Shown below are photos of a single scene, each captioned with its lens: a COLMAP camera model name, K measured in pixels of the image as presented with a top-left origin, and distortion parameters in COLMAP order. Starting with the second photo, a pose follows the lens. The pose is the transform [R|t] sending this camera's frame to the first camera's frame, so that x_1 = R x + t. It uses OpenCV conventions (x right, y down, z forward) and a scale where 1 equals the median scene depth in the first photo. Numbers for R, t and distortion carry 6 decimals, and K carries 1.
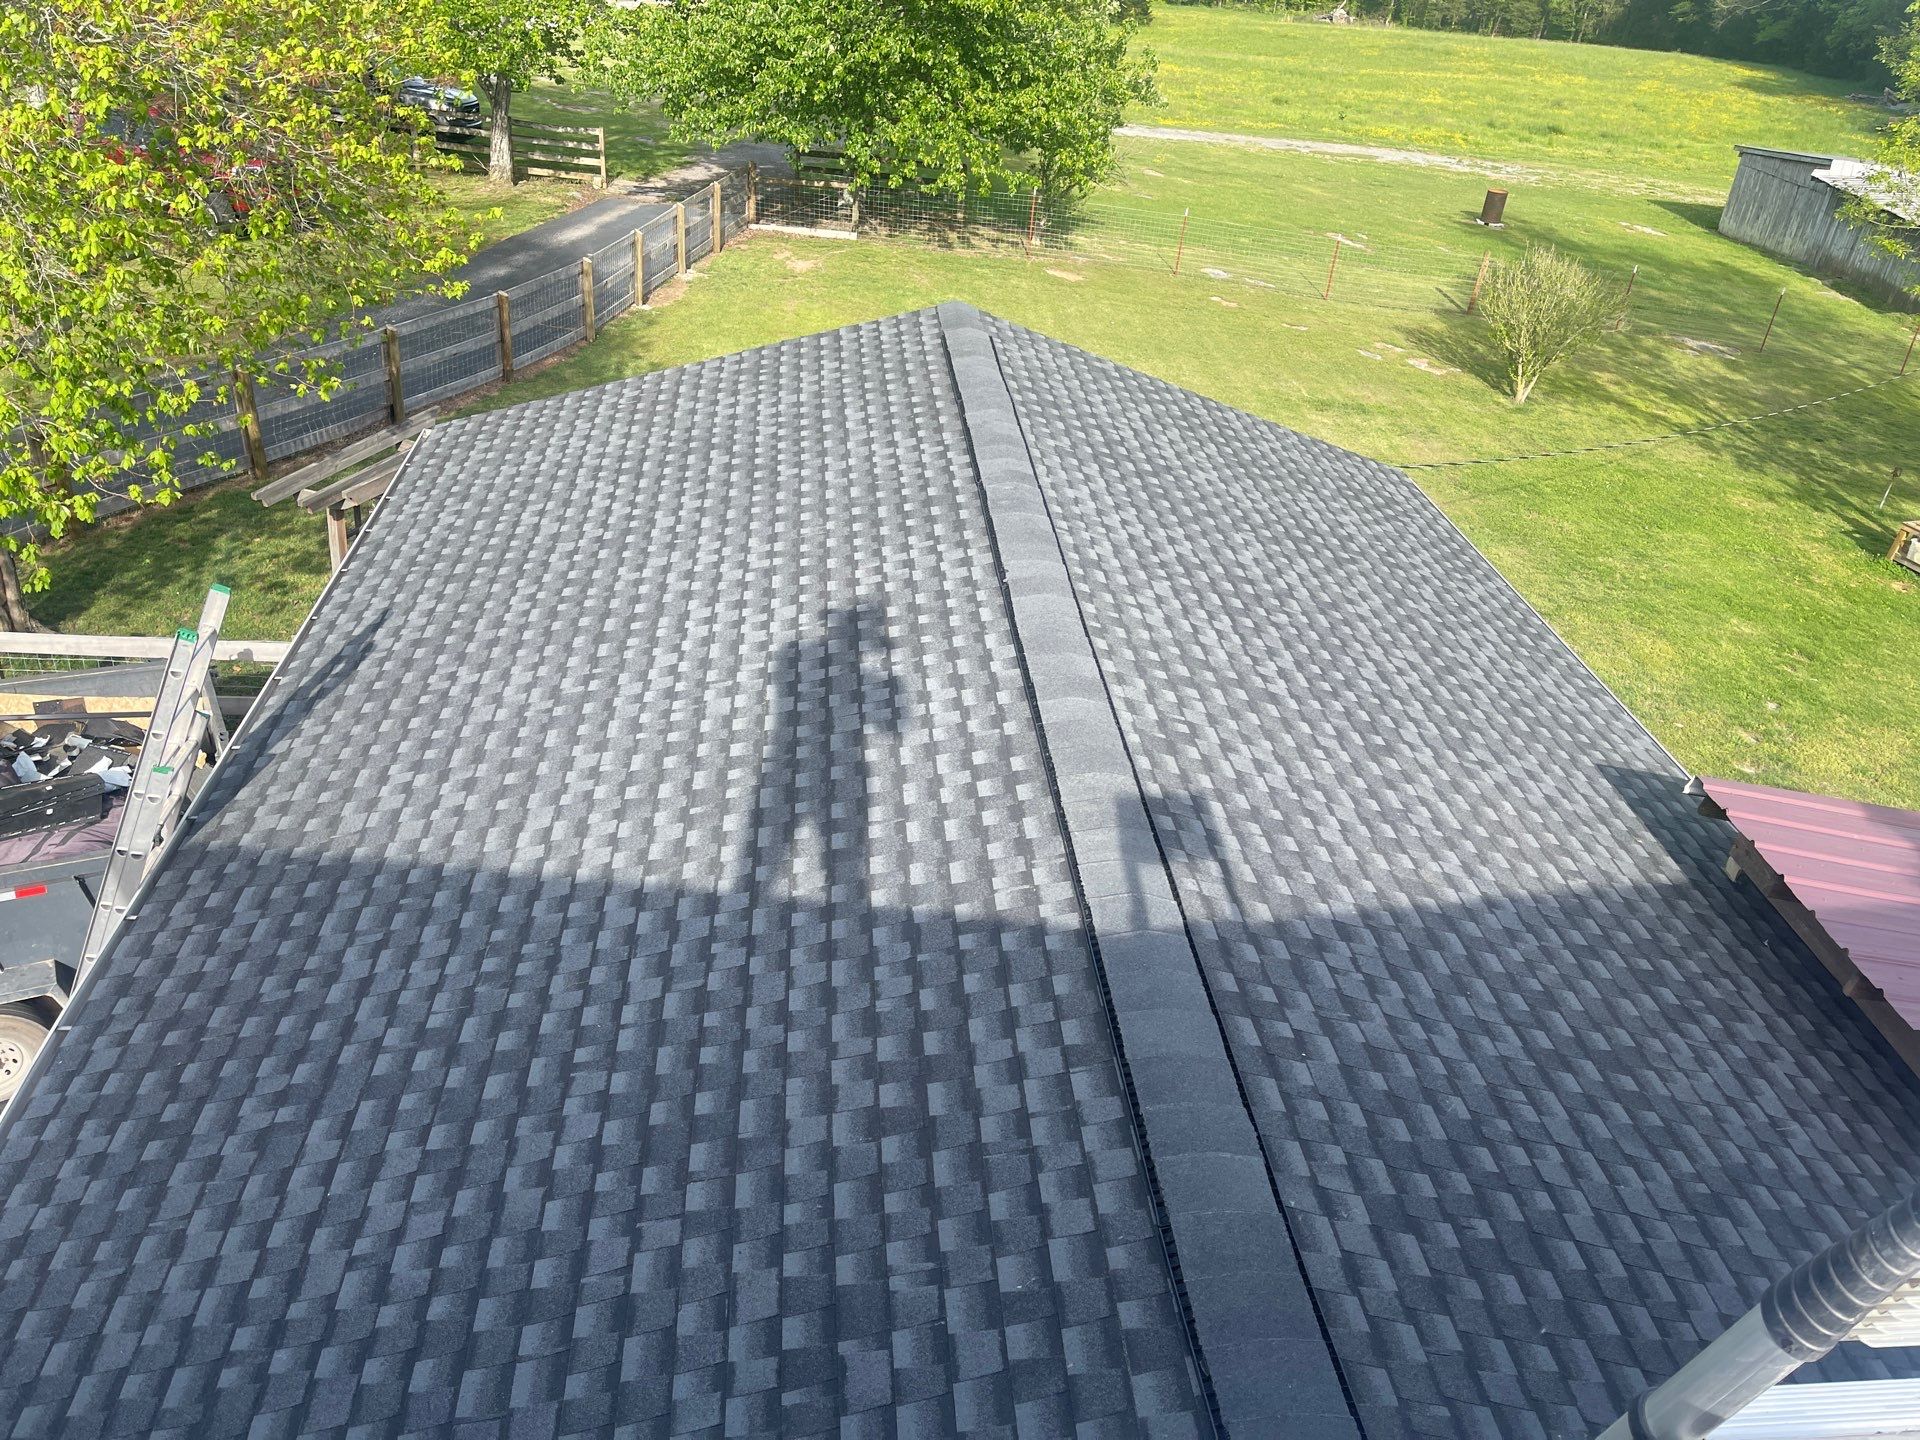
lens RADIAL K [[1523.2, 0, 968.3], [0, 1523.2, 708.8], [0, 0, 1]] dist [0.071565, -0.090963]
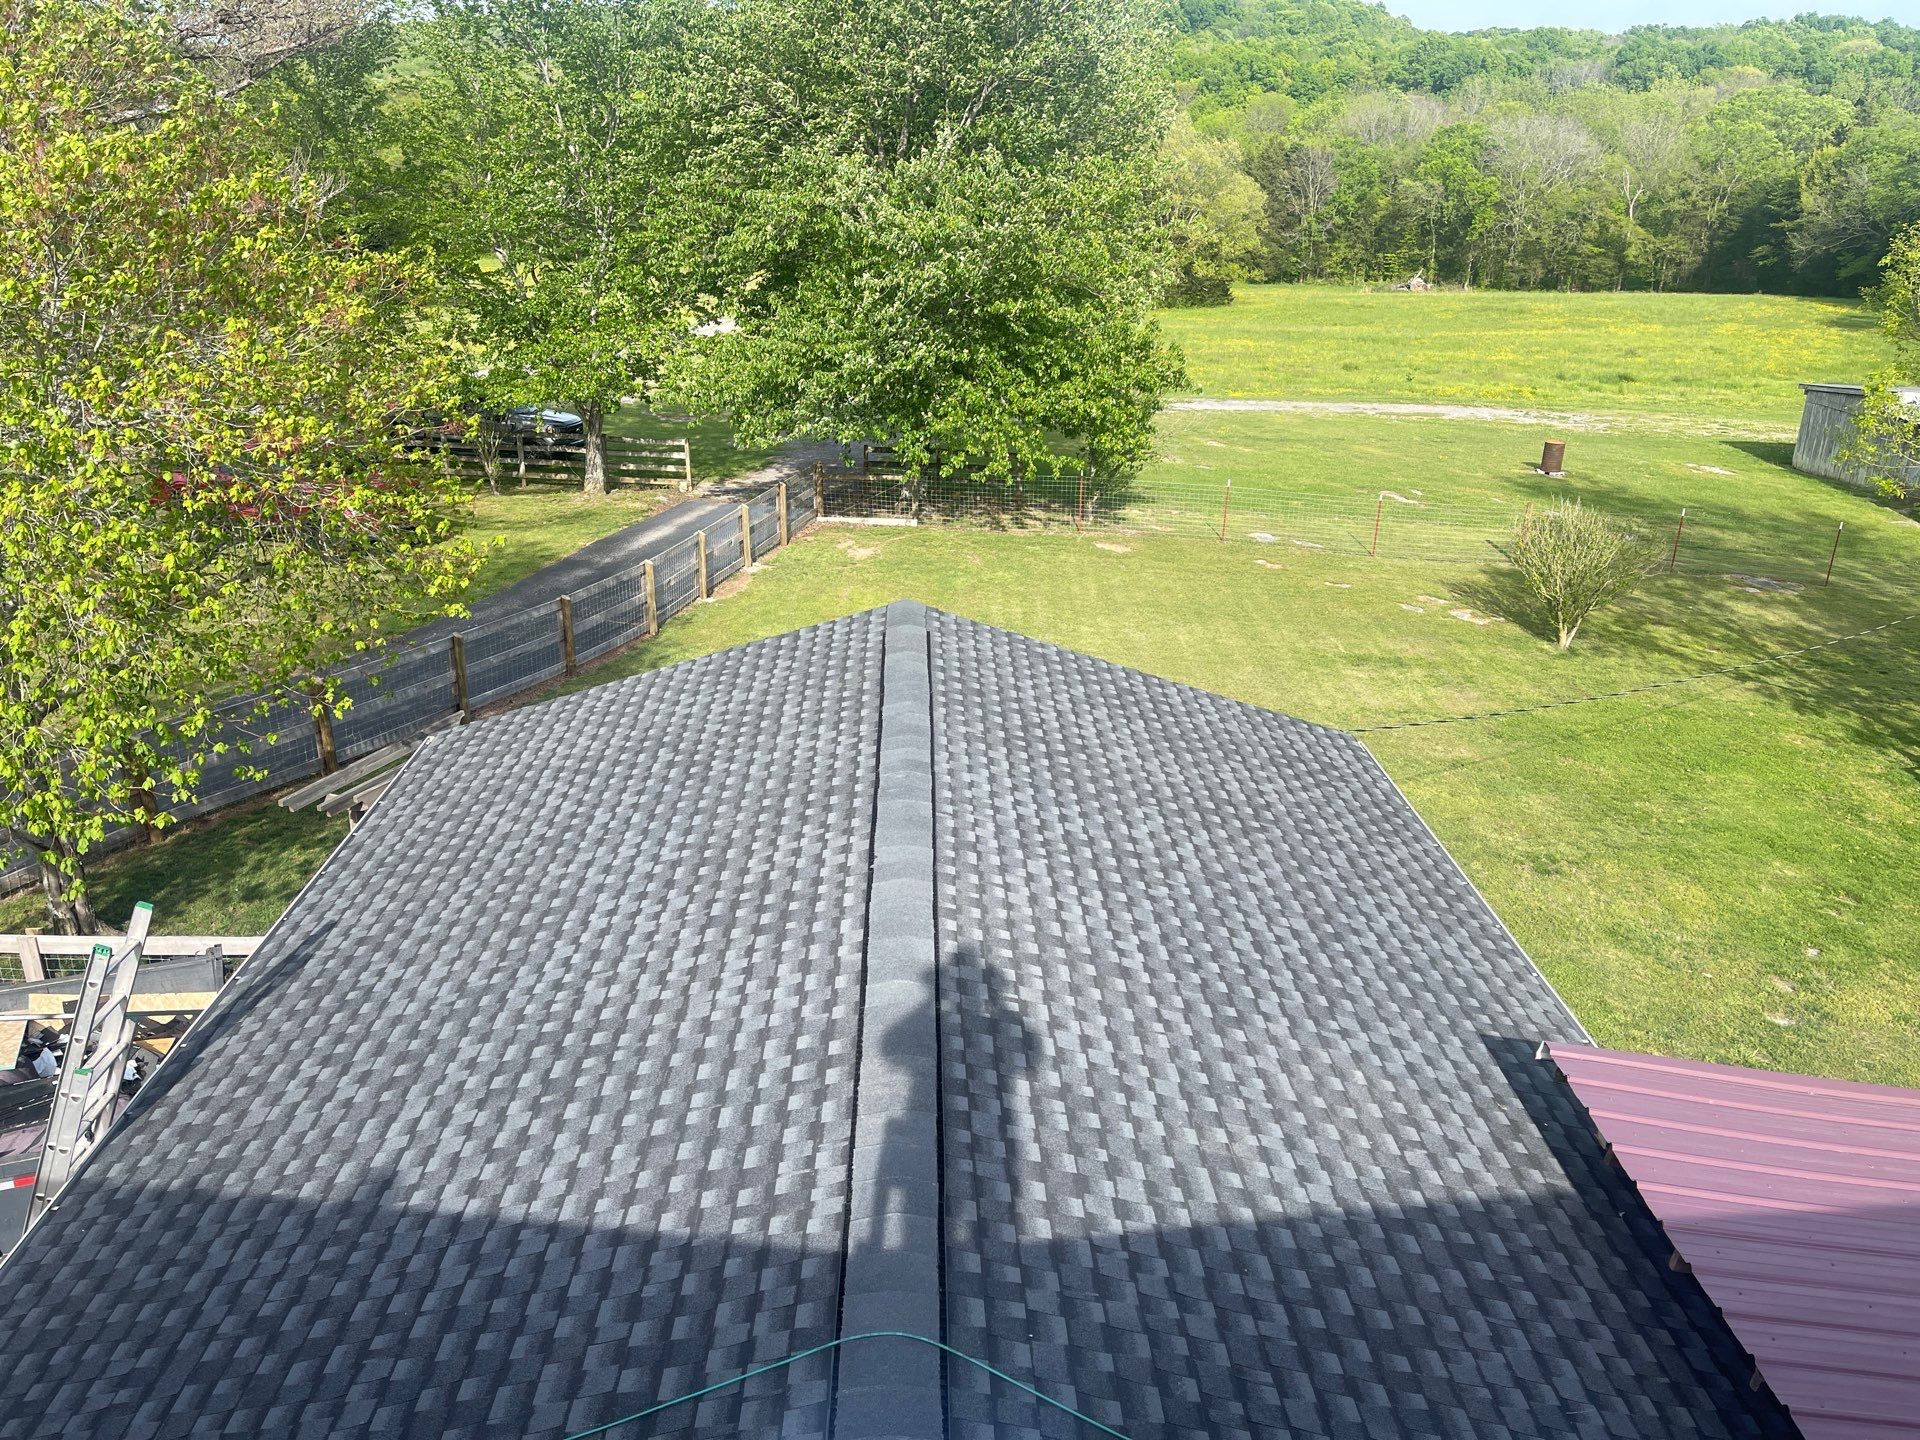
lens RADIAL K [[1523.2, 0, 968.3], [0, 1523.2, 708.8], [0, 0, 1]] dist [0.071565, -0.090963]
pose [[0.994929, -0.042090, -0.091352, 0.174898], [0.026605, 0.986012, -0.164537, -0.014180], [0.097000, 0.161272, 0.982132, -0.058394]]
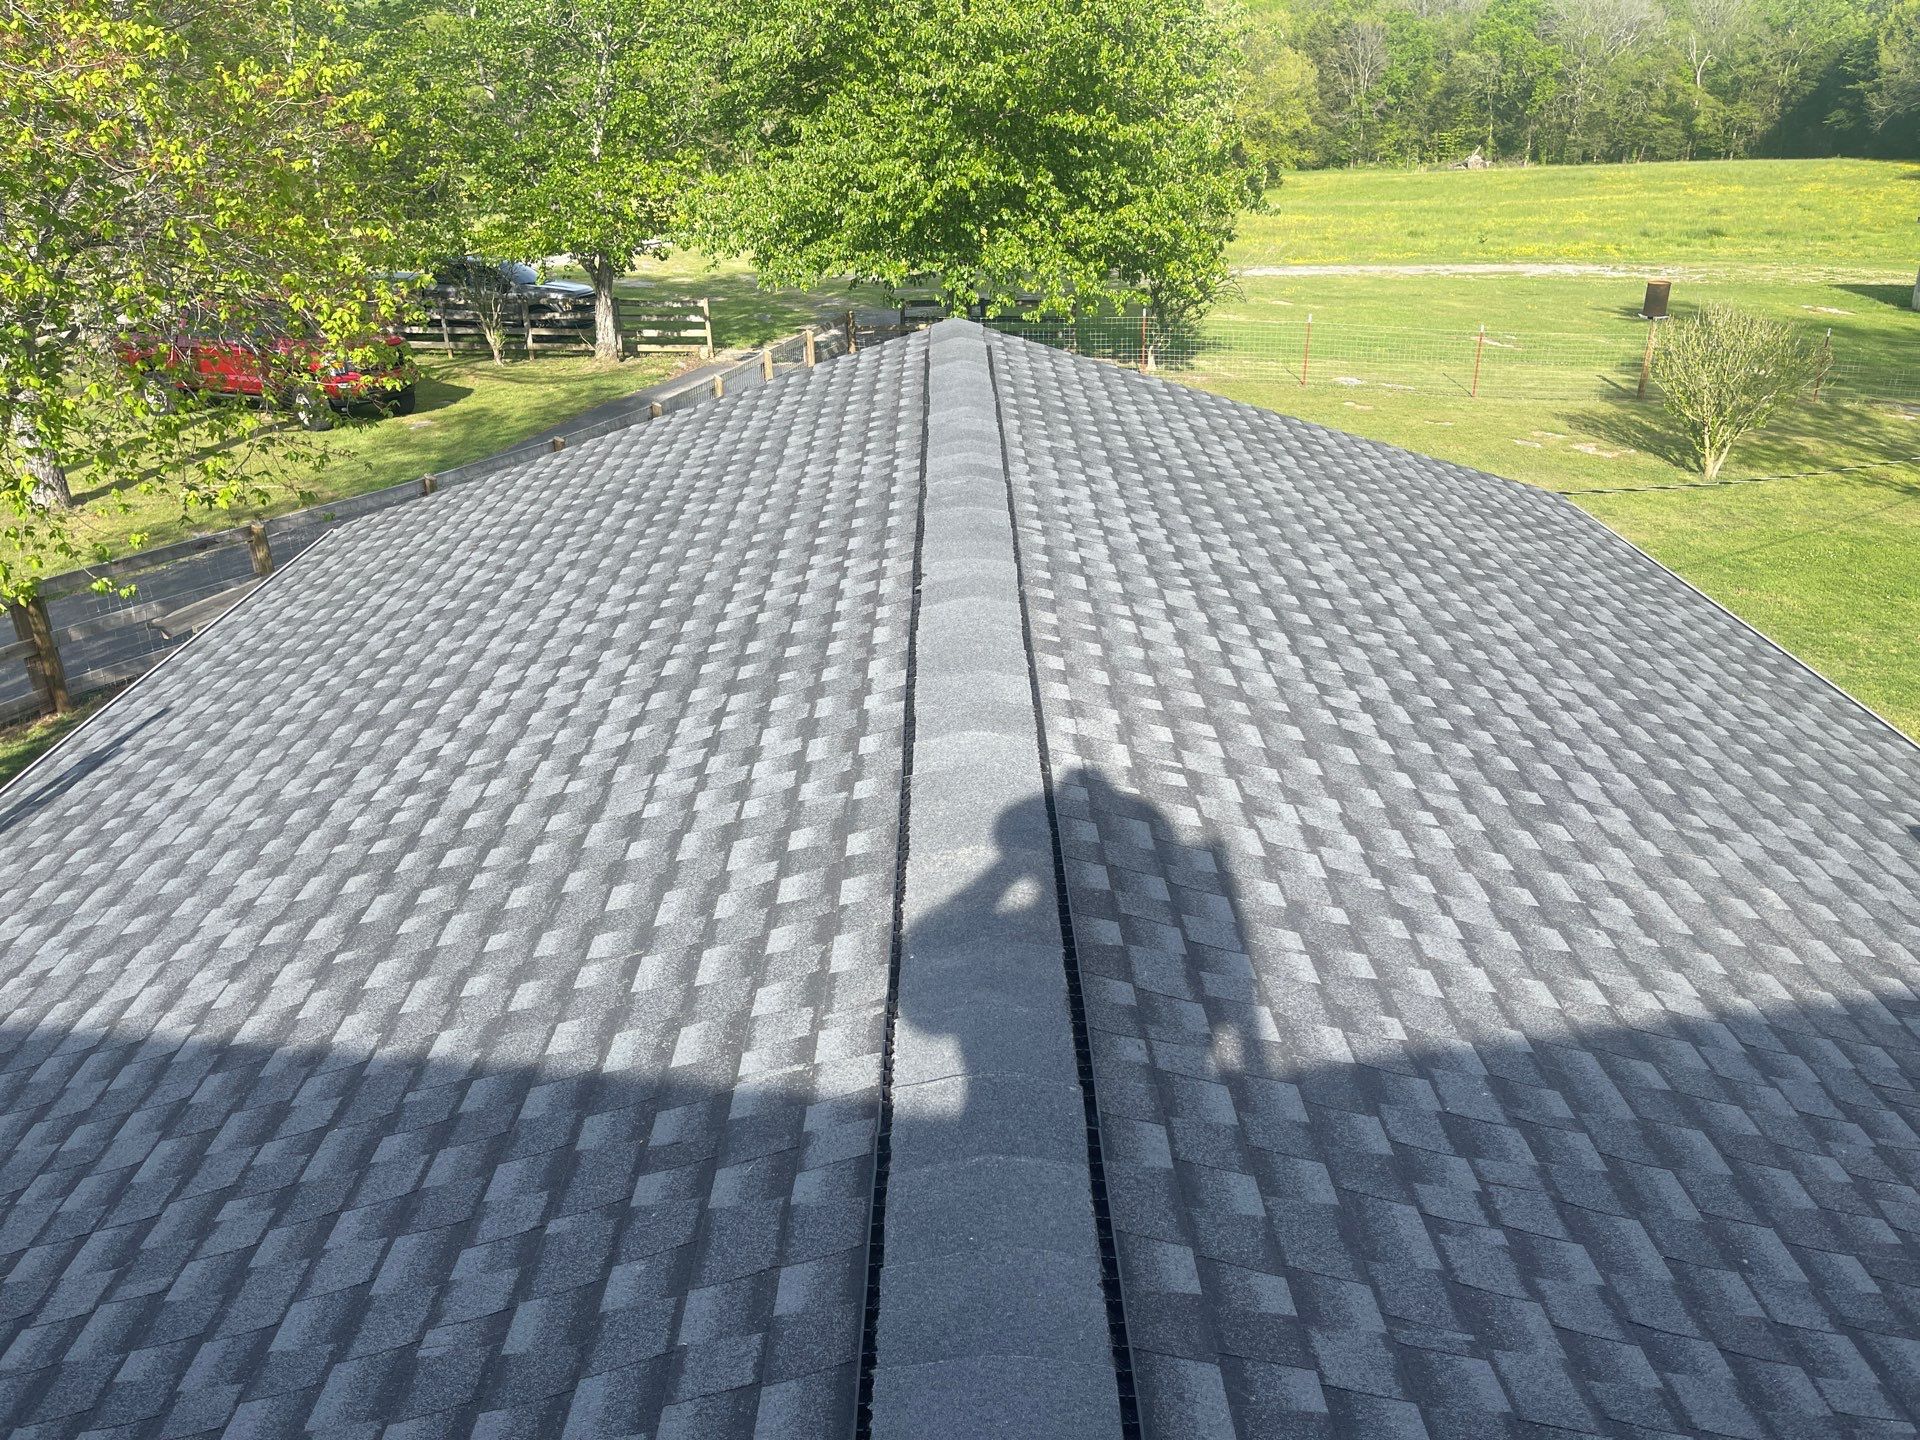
lens RADIAL K [[1488.5, 0, 975.6], [0, 1488.5, 708.1], [0, 0, 1]] dist [0.039291, -0.000858]
pose [[0.990686, -0.065572, -0.119334, 0.109131], [0.050774, 0.991098, -0.123076, 0.042346], [0.126342, 0.115870, 0.985196, 0.341342]]
